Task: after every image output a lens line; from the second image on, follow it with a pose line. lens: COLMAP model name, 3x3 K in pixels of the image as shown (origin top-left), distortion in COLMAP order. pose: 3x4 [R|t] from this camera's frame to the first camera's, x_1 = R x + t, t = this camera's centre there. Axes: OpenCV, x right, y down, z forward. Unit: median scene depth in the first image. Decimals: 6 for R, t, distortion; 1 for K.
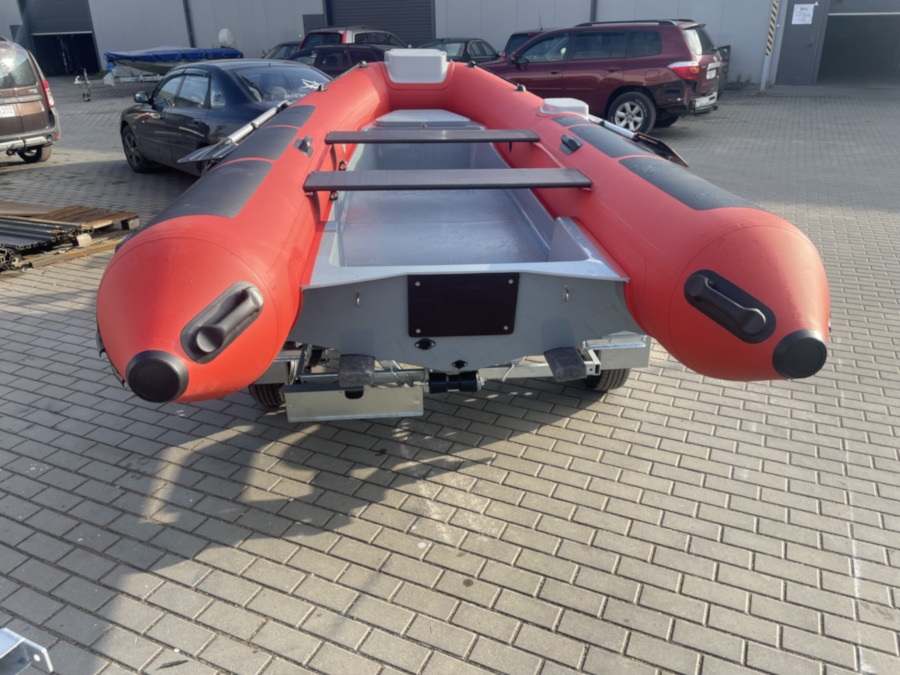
lens RADIAL K [[677.6, 0, 455.5], [0, 677.6, 338.2], [0, 0, 1]] dist [0.088014, -0.113671]
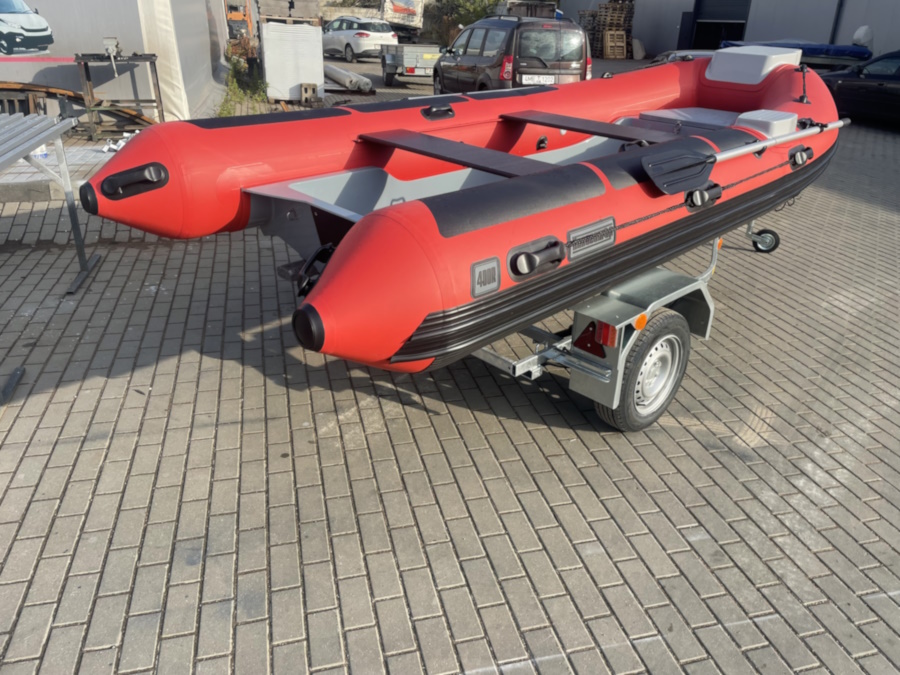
lens RADIAL K [[677.6, 0, 457.0], [0, 677.6, 334.3], [0, 0, 1]] dist [0.088014, -0.113671]
pose [[0.633047, 0.358864, -0.685907, 0.772170], [-0.355712, 0.921821, 0.153995, -0.117801], [0.687546, 0.146499, 0.711209, 0.227403]]
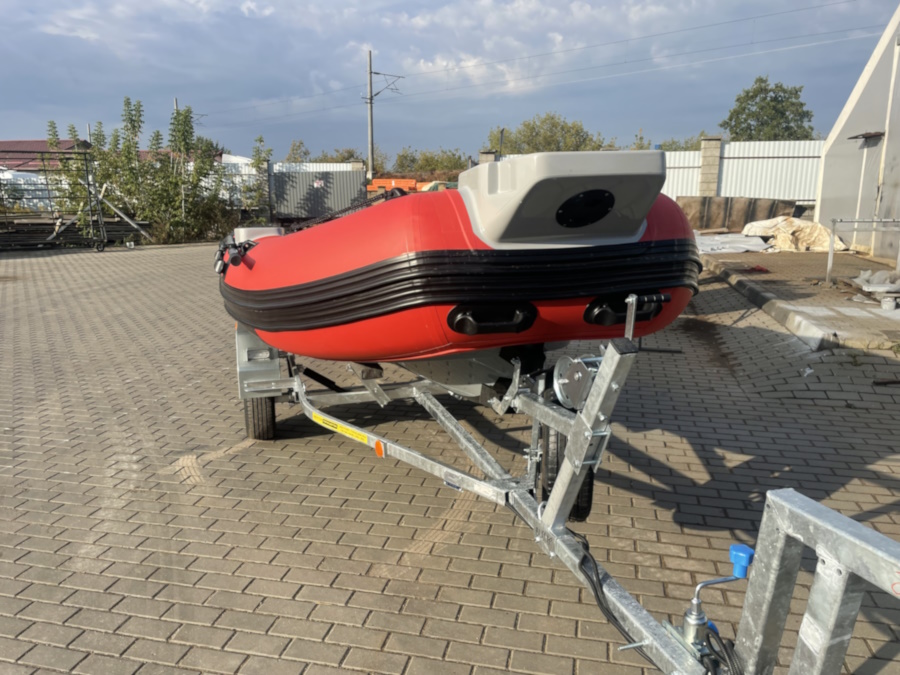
lens RADIAL K [[677.6, 0, 438.7], [0, 677.6, 339.4], [0, 0, 1]] dist [0.088014, -0.113671]
pose [[-0.982631, 0.057369, -0.176477, 0.130114], [-0.057896, 0.808764, 0.585277, -0.956008], [0.176305, 0.585329, -0.791395, 2.308904]]
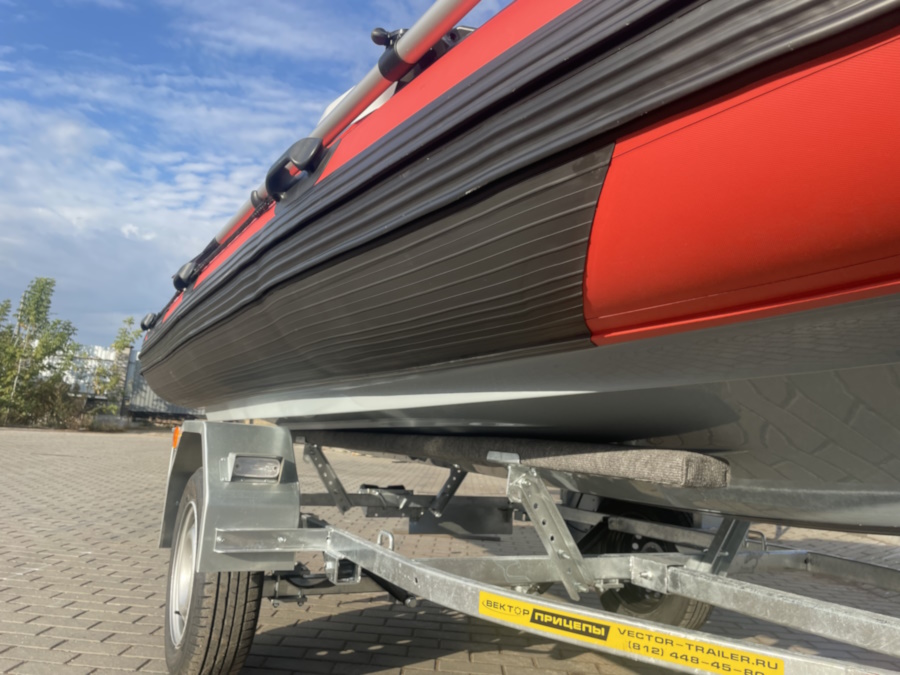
lens RADIAL K [[677.6, 0, 440.1], [0, 677.6, 329.0], [0, 0, 1]] dist [0.088014, -0.113671]
pose [[-0.918481, -0.121463, -0.376349, 0.330721], [-0.222863, 0.945133, 0.238865, -0.436961], [0.326687, 0.303267, -0.895156, 1.771221]]
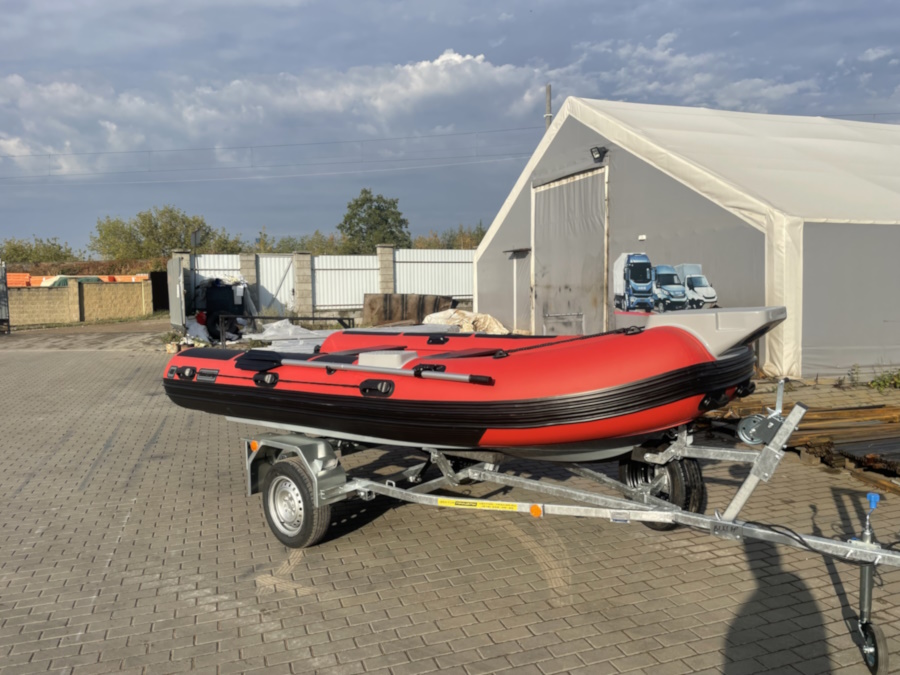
lens RADIAL K [[677.6, 0, 449.0], [0, 677.6, 333.1], [0, 0, 1]] dist [0.088014, -0.113671]
pose [[-0.725157, 0.078719, -0.684069, 1.016294], [-0.257537, 0.890339, 0.375462, -1.002272], [0.638609, 0.448442, -0.625362, 2.174722]]
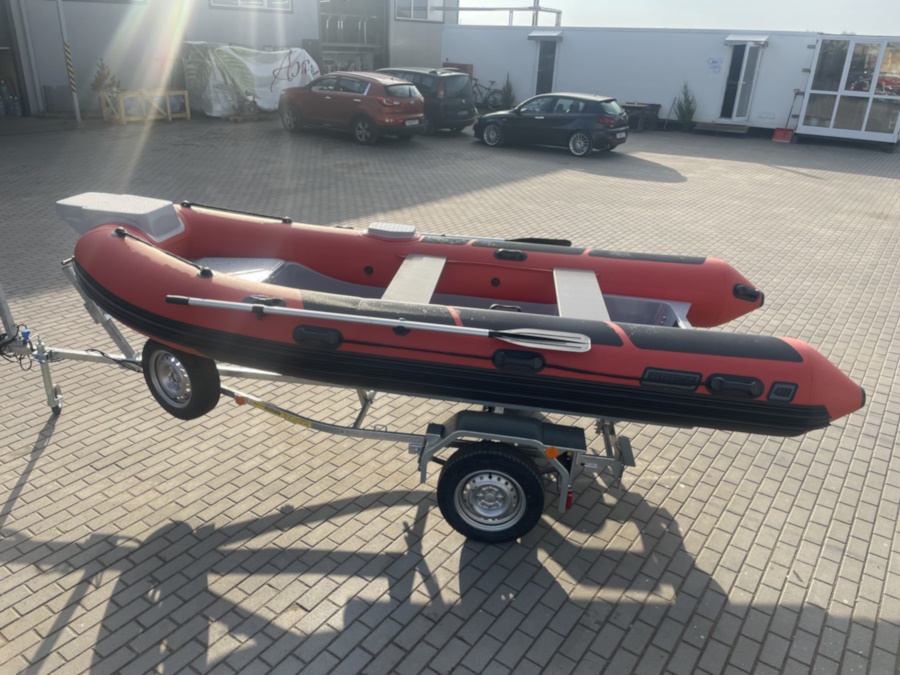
lens RADIAL K [[677.6, 0, 441.2], [0, 677.6, 340.2], [0, 0, 1]] dist [0.088014, -0.113671]
pose [[0.207428, -0.370331, 0.905444, -1.350339], [0.368716, 0.886909, 0.278282, -0.615516], [-0.906103, 0.276128, 0.320517, 0.741032]]
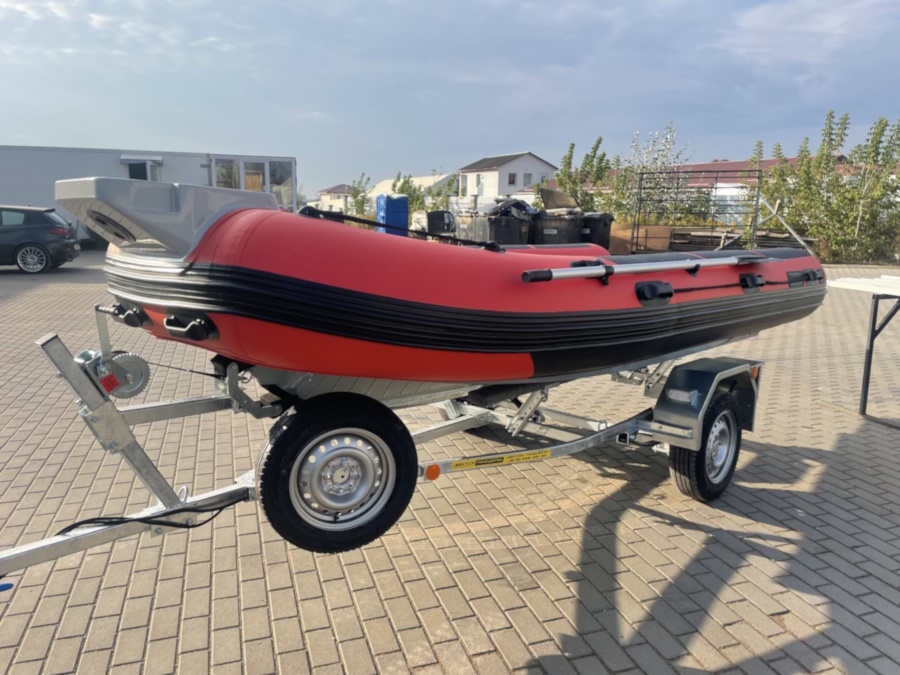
lens RADIAL K [[677.6, 0, 452.1], [0, 677.6, 342.9], [0, 0, 1]] dist [0.088014, -0.113671]
pose [[-0.676167, -0.137997, 0.723709, -0.856225], [0.299272, 0.846163, 0.440958, -0.810666], [-0.673227, 0.514747, -0.530849, 1.993360]]
